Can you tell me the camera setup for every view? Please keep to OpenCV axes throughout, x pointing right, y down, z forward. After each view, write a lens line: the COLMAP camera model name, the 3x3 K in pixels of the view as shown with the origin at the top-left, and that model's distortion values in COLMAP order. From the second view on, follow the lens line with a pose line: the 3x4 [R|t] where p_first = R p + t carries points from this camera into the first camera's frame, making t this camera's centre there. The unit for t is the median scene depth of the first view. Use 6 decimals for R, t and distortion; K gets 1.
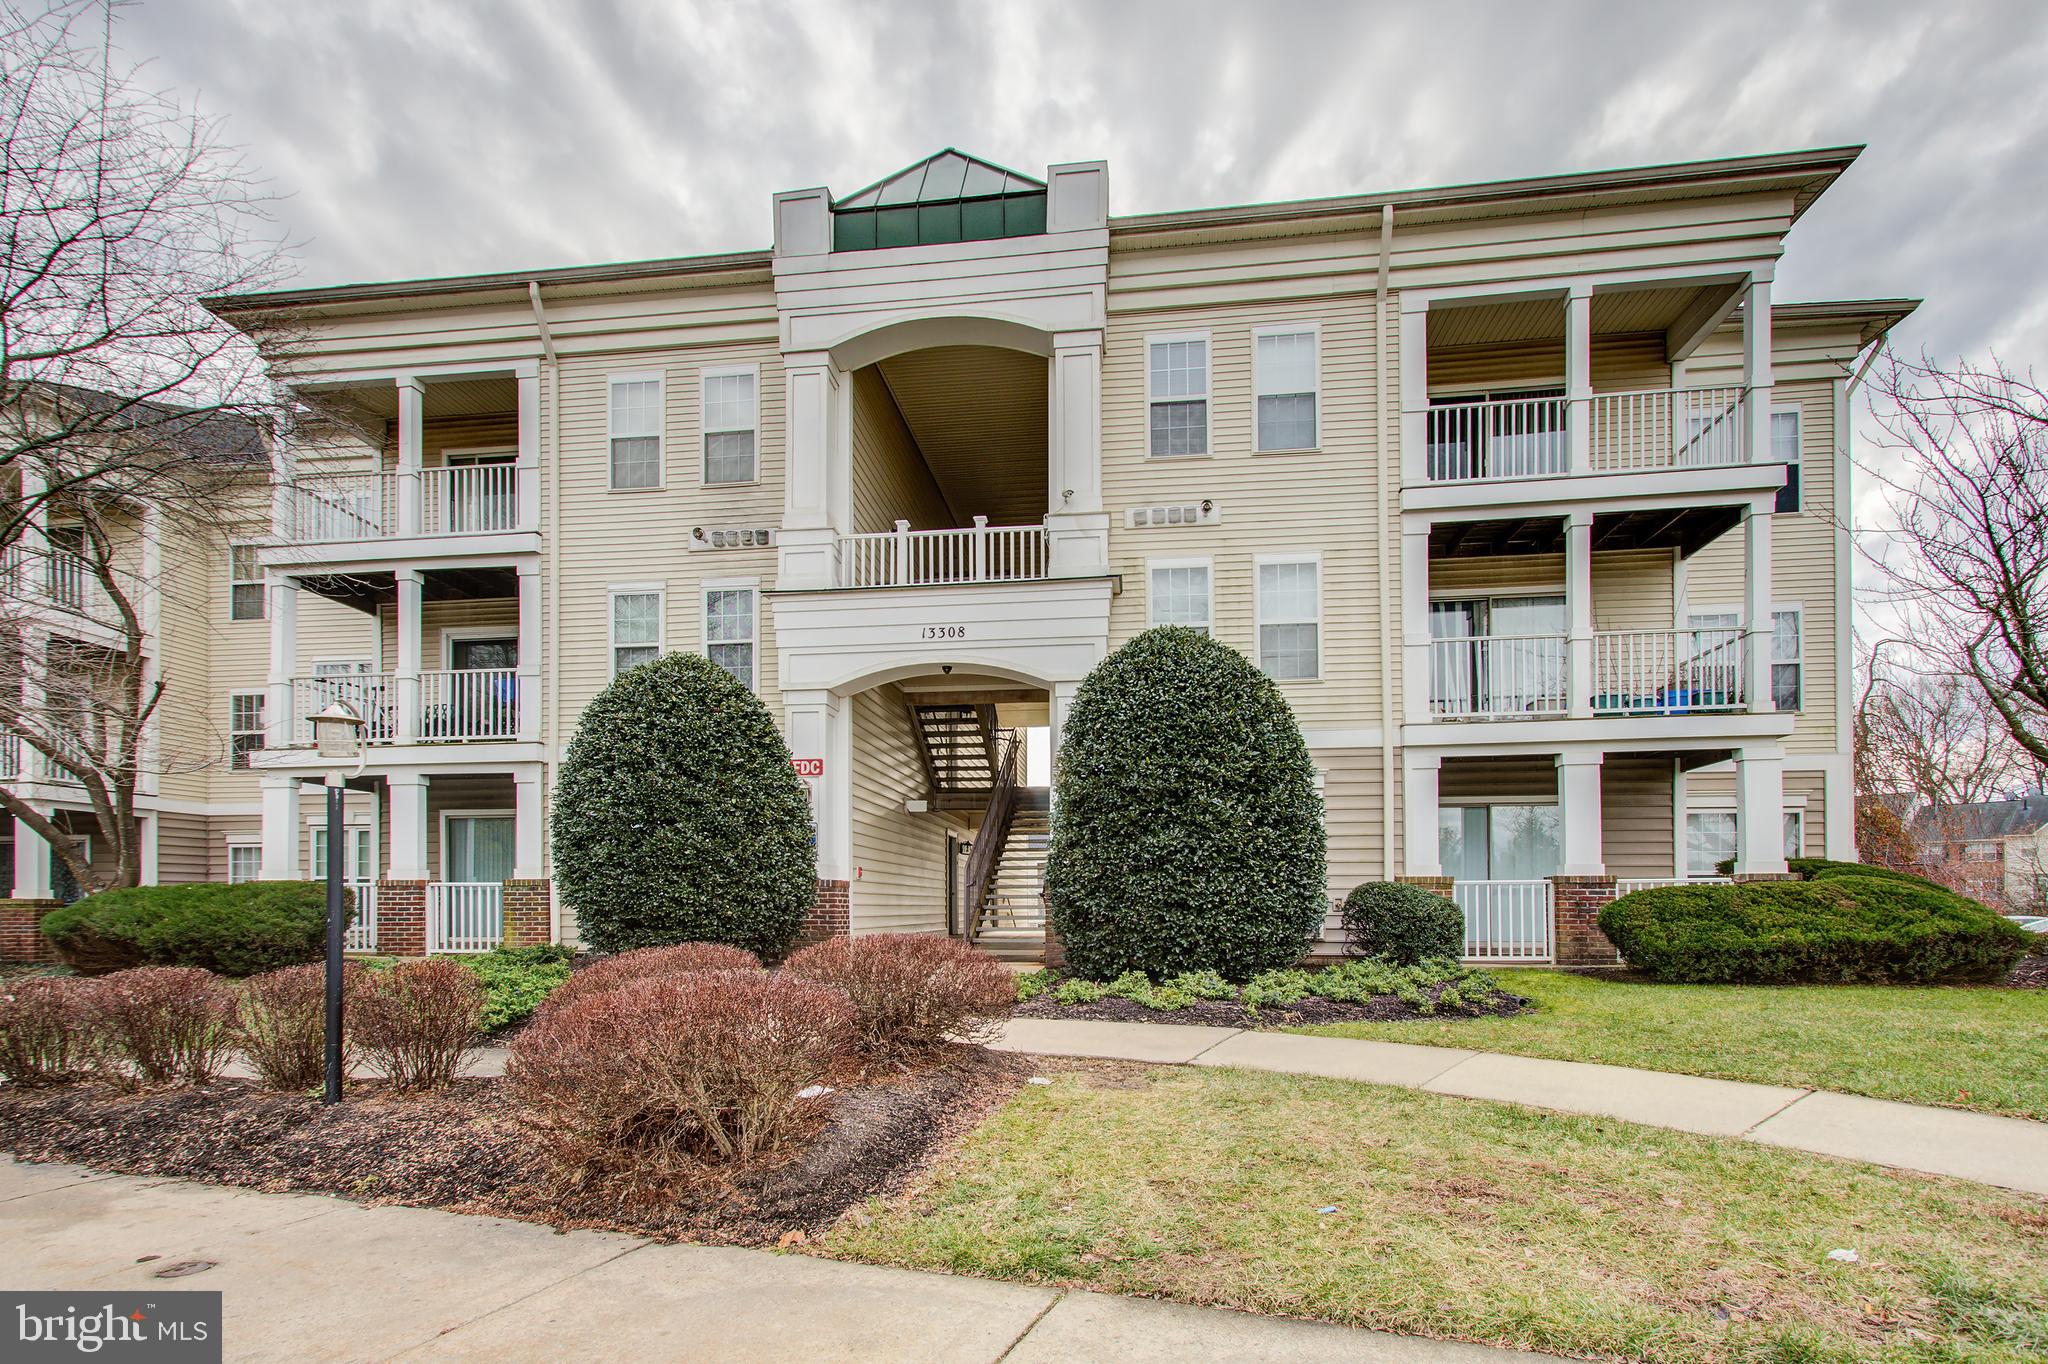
lens RADIAL K [[977.6, 0, 1048.1], [0, 977.6, 895.7], [0, 0, 1]] dist [0.007427, 0.000829]
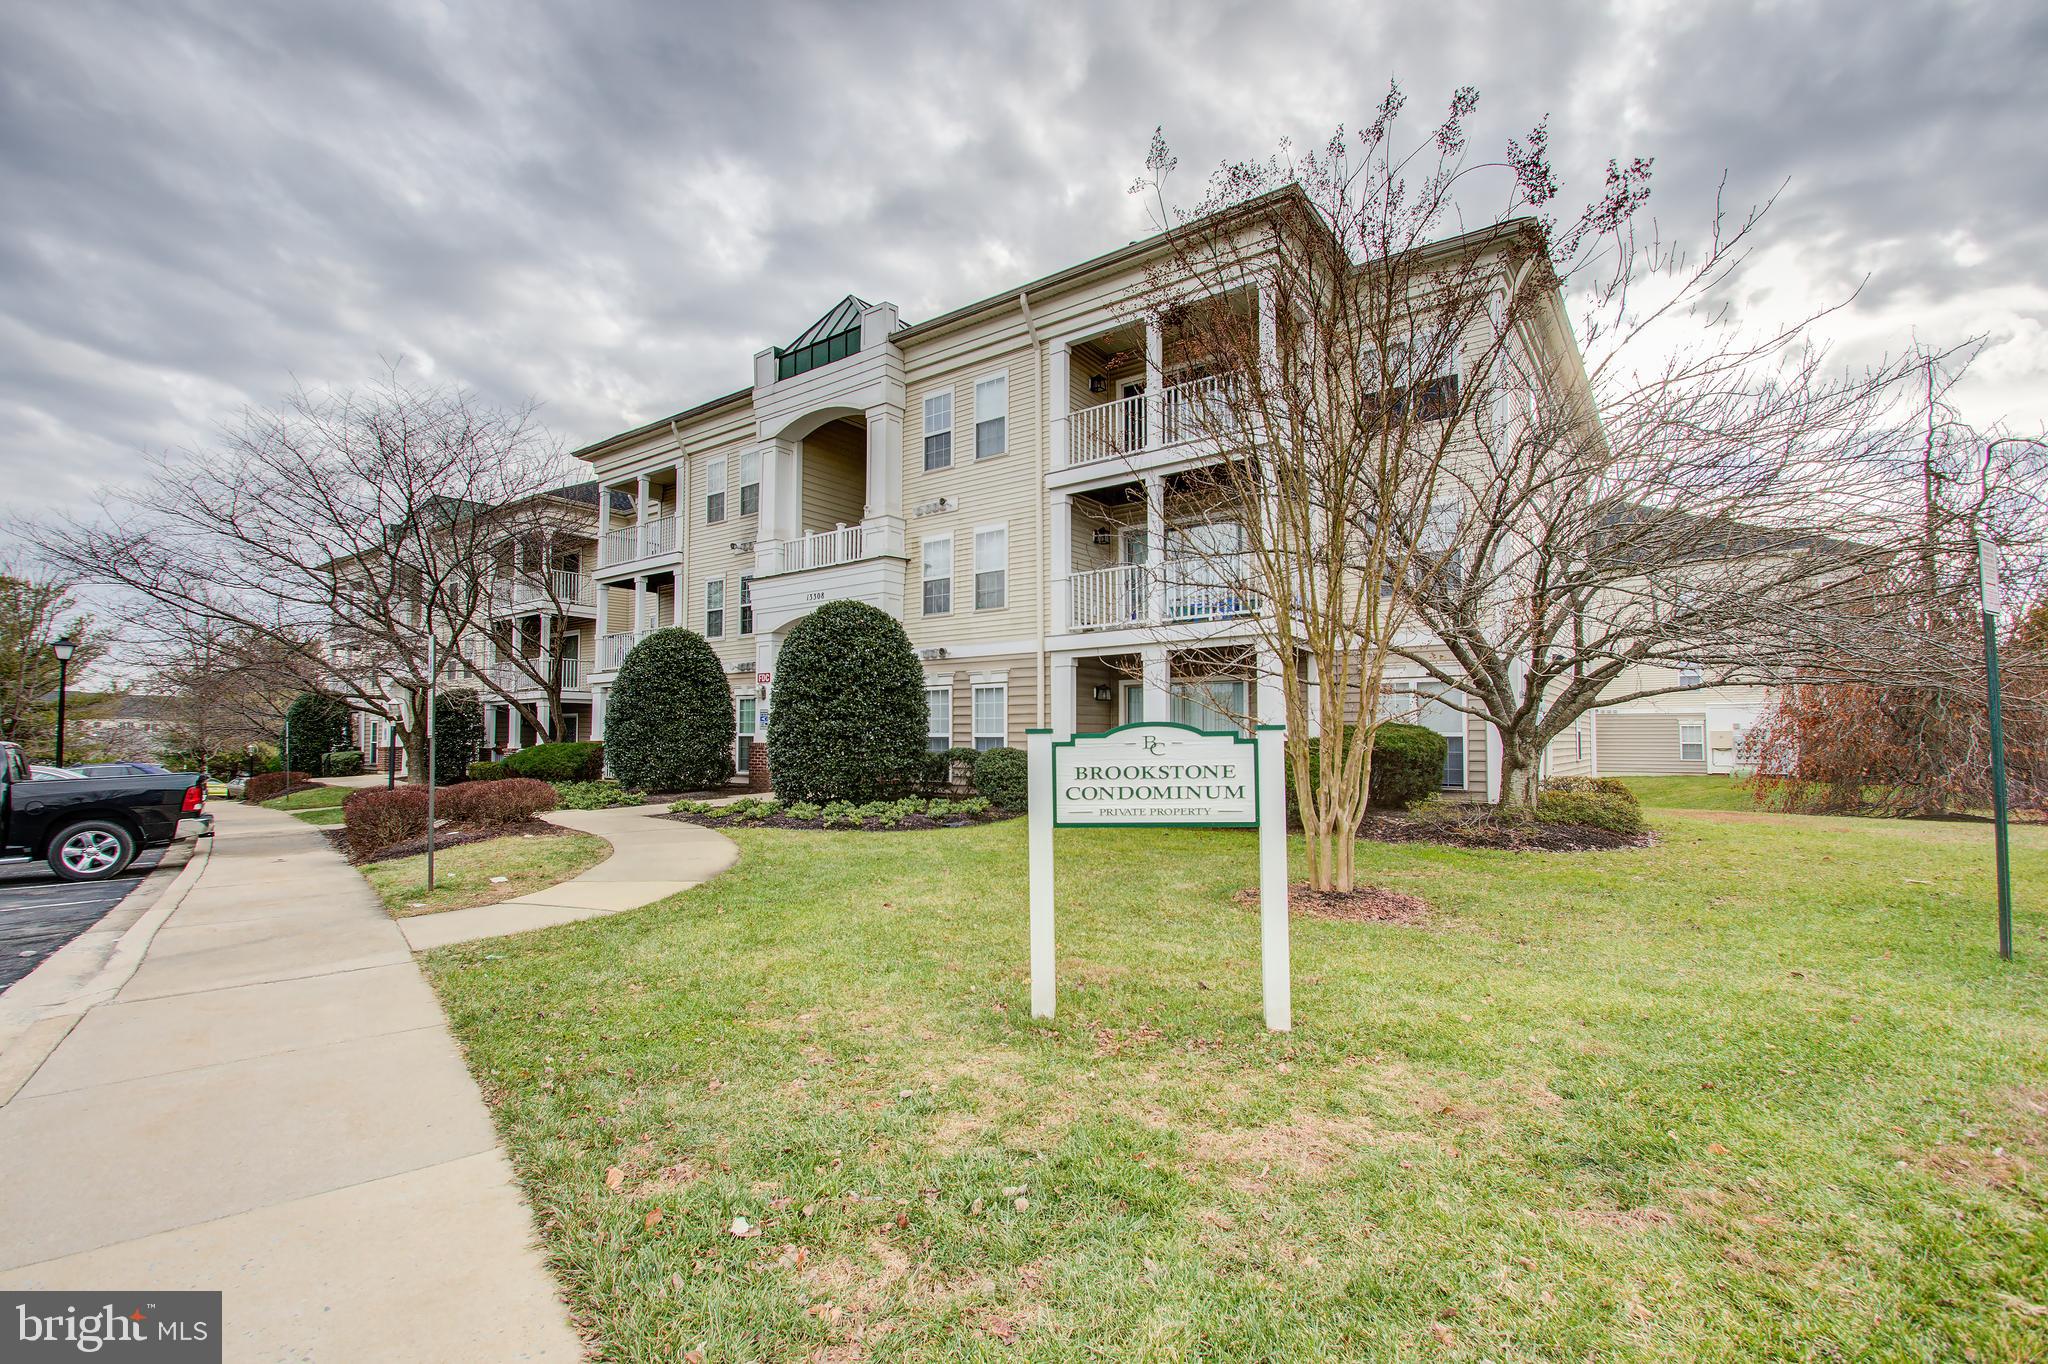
lens RADIAL K [[943.9, 0, 1002.5], [0, 943.9, 689.1], [0, 0, 1]] dist [0.012133, 0.000712]
pose [[0.857324, -0.026418, -0.514098, 0.977503], [0.007280, 0.999205, -0.039207, -0.040865], [0.514725, 0.029871, 0.856835, -0.218872]]
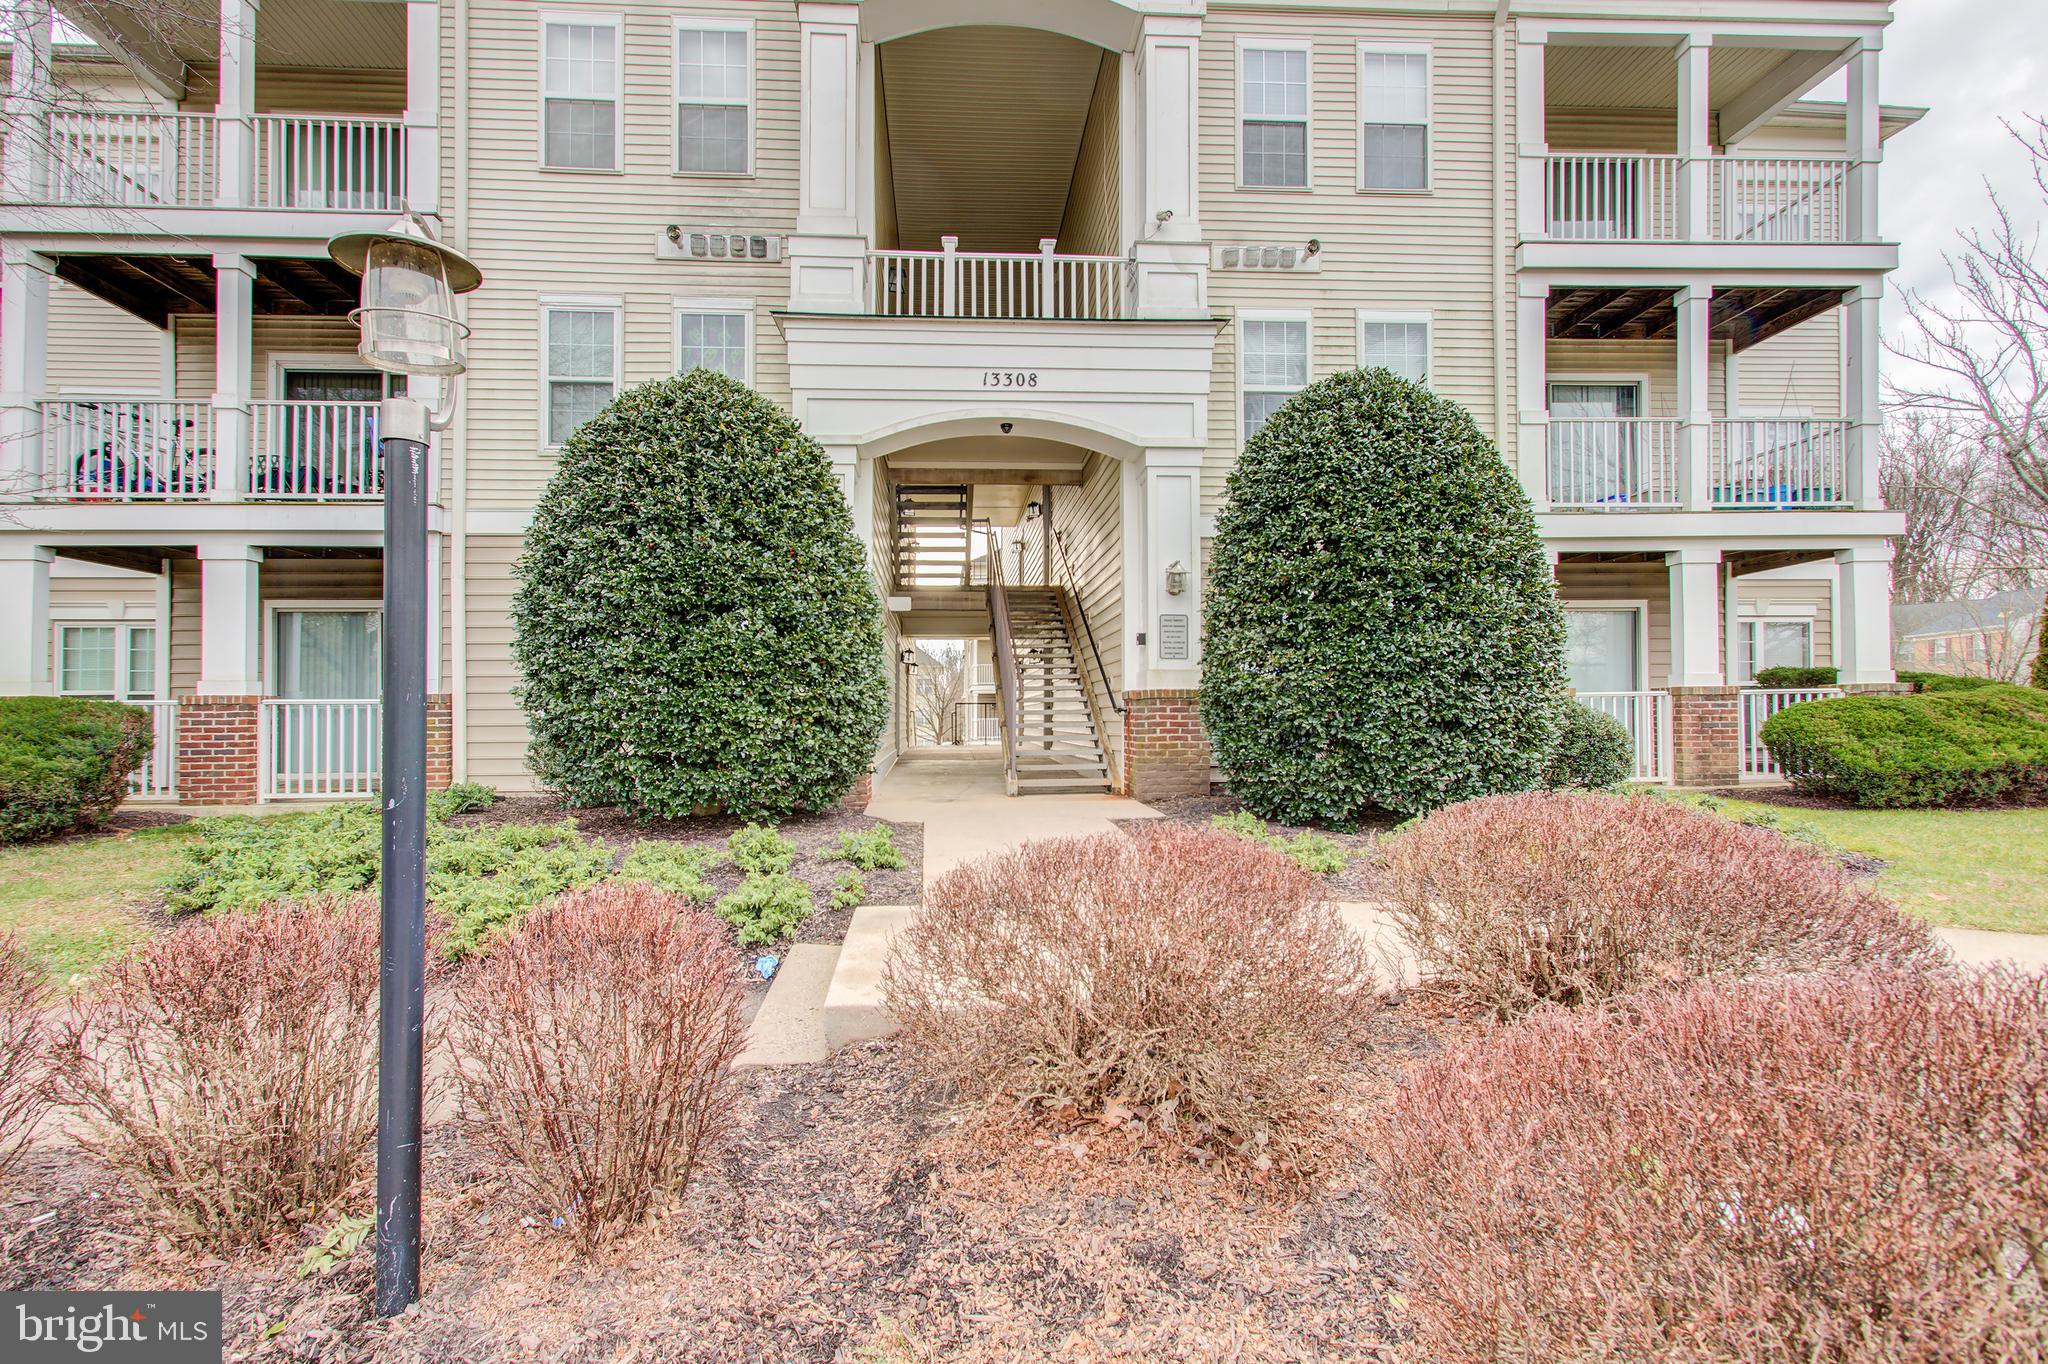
lens RADIAL K [[950.4, 0, 1024.7], [0, 950.4, 697.8], [0, 0, 1]] dist [0.013146, -0.000576]
pose [[0.985301, -0.003923, 0.170785, -0.224919], [0.005796, 0.999928, -0.010466, -0.004047], [-0.170732, 0.011302, 0.985253, 0.242568]]
